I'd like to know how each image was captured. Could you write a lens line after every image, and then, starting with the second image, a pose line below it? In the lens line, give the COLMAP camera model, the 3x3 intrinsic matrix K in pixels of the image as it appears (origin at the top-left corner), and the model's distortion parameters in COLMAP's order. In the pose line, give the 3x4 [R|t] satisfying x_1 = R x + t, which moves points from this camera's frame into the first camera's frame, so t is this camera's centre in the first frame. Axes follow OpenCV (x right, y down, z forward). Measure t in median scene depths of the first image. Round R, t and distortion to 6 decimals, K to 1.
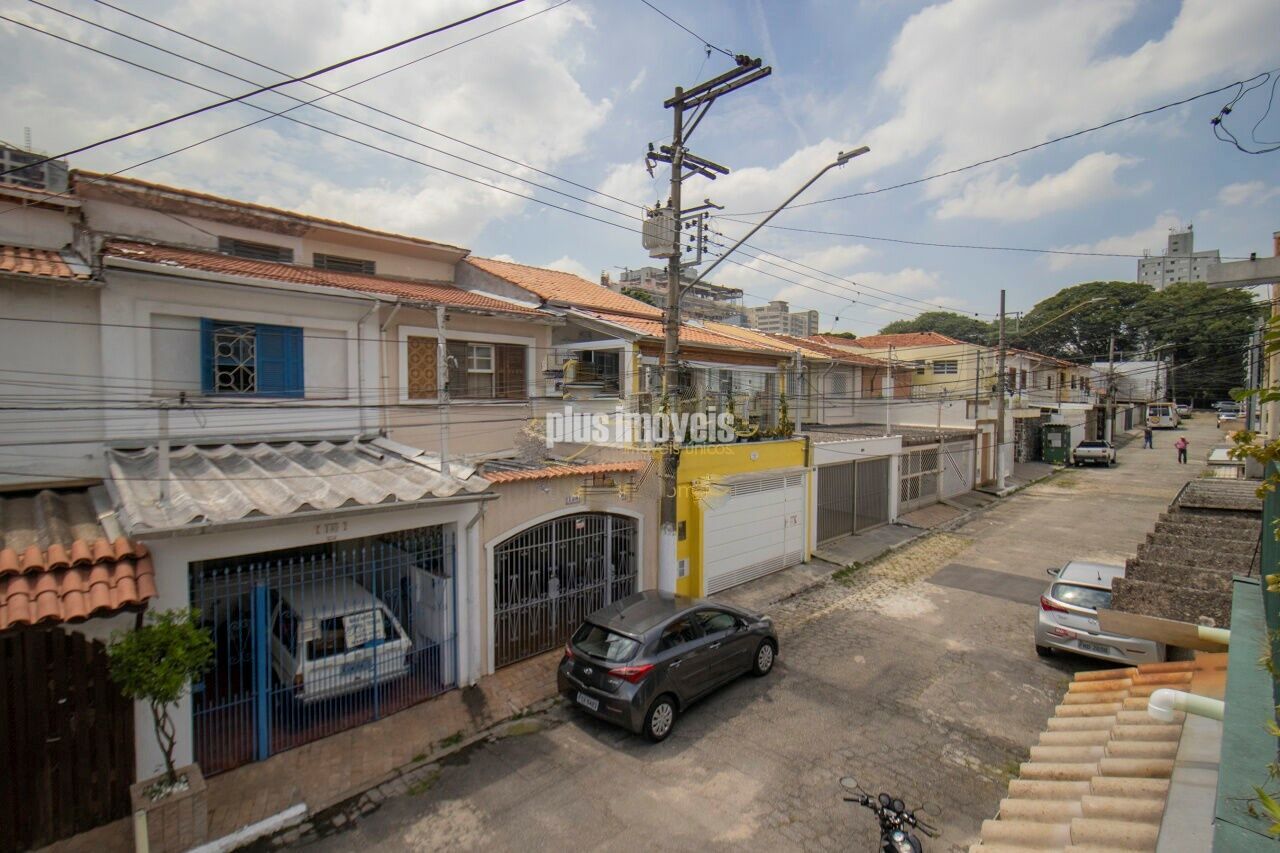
lens RADIAL K [[619.2, 0, 624.6], [0, 619.2, 432.6], [0, 0, 1]] dist [0.013296, -0.000624]
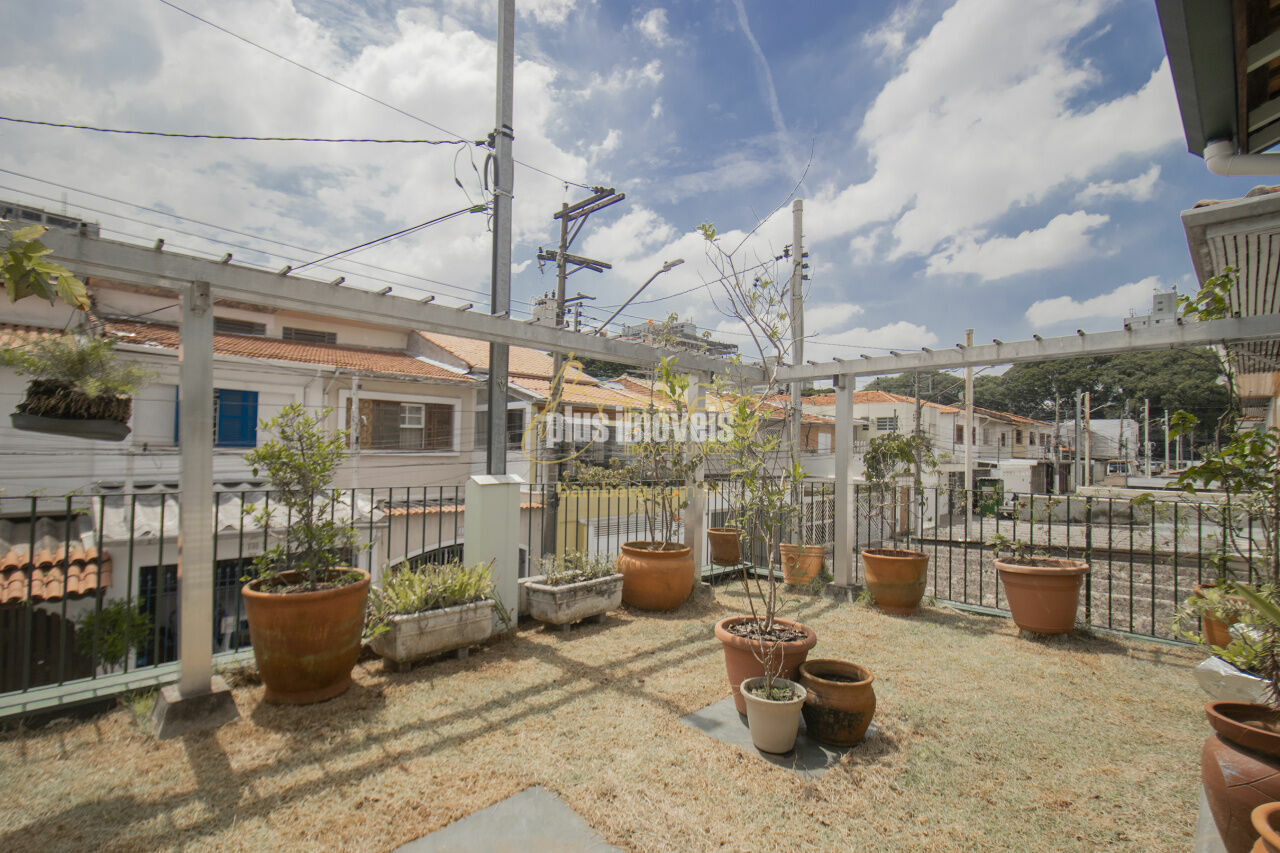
lens RADIAL K [[619.2, 0, 605.7], [0, 619.2, 434.4], [0, 0, 1]] dist [0.013296, -0.000624]
pose [[0.999617, 0.006514, -0.026893, 0.169235], [-0.008712, 0.996556, -0.082464, 0.010033], [0.026263, 0.082667, 0.996231, -0.171224]]
